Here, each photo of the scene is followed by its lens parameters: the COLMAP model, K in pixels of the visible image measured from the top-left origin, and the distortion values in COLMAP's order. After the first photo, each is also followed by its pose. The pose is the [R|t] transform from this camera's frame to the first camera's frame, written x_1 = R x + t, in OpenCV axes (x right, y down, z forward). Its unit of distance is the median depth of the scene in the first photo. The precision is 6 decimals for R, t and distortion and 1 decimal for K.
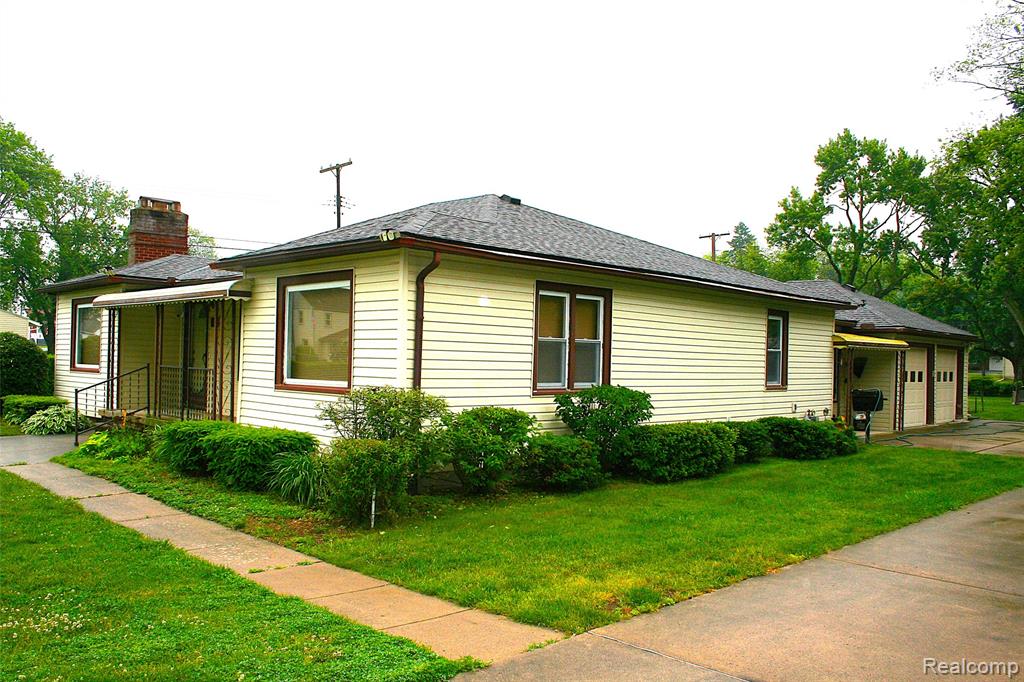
lens RADIAL K [[881.7, 0, 511.5], [0, 881.7, 361.0], [0, 0, 1]] dist [-0.156169, 0.152724]
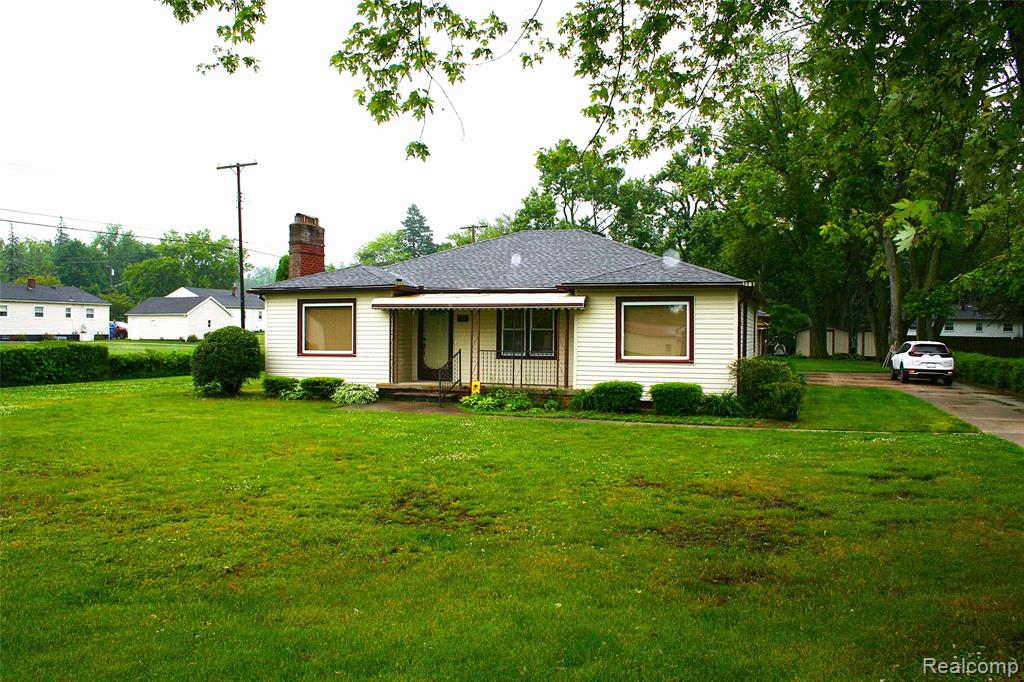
lens RADIAL K [[881.7, 0, 511.5], [0, 881.7, 361.0], [0, 0, 1]] dist [-0.156169, 0.152724]
pose [[0.898110, -0.031310, 0.438654, -0.375341], [0.016052, 0.999132, 0.038449, -0.012381], [-0.439477, -0.027490, 0.897833, -0.139833]]
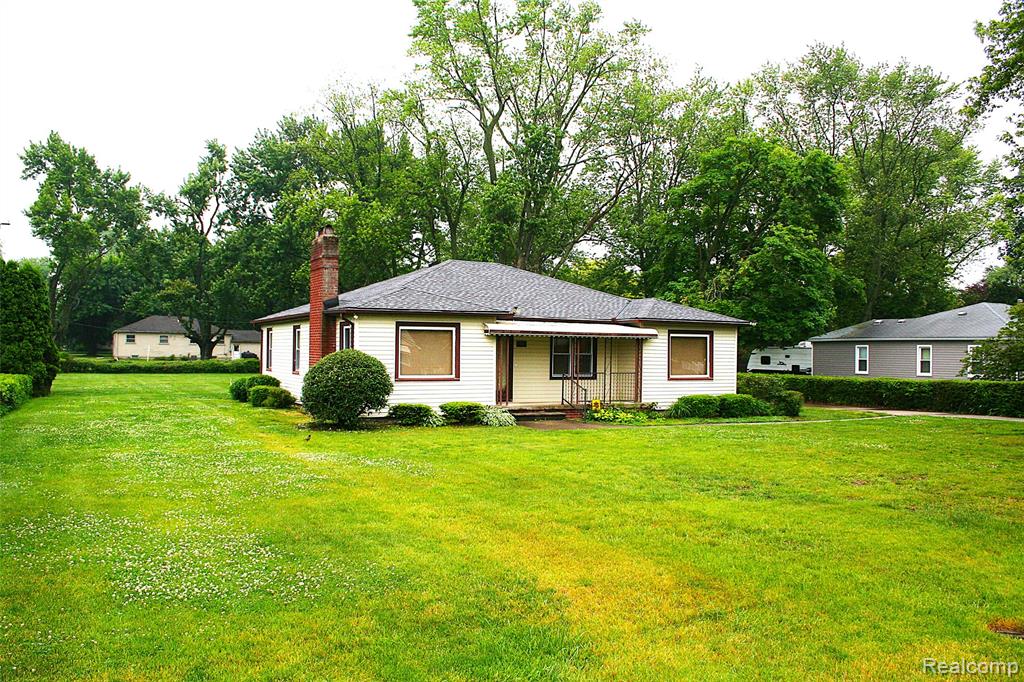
lens RADIAL K [[868.2, 0, 508.8], [0, 868.2, 367.0], [0, 0, 1]] dist [-0.110550, 0.014486]
pose [[0.298243, -0.034703, 0.953859, -0.763124], [-0.000675, 0.999331, 0.036568, -0.025124], [-0.954490, -0.011550, 0.298020, 0.228933]]
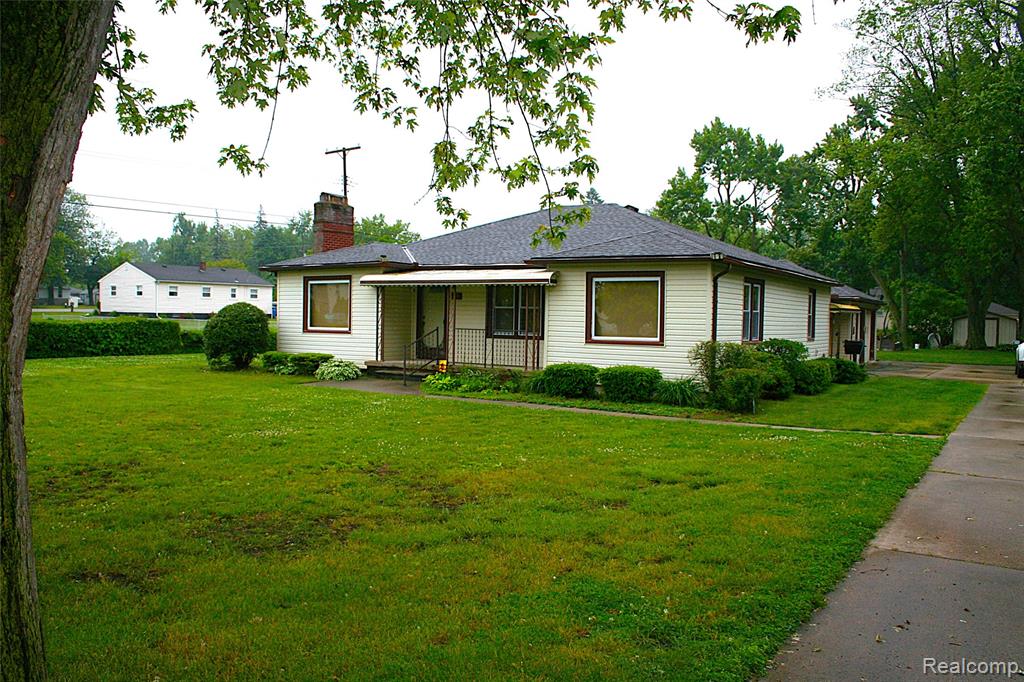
lens RADIAL K [[868.2, 0, 508.8], [0, 868.2, 367.0], [0, 0, 1]] dist [-0.110550, 0.014486]
pose [[0.977691, -0.018557, 0.209228, -0.228651], [0.006046, 0.998163, 0.060281, -0.006266], [-0.209962, -0.057671, 0.976007, -0.155766]]
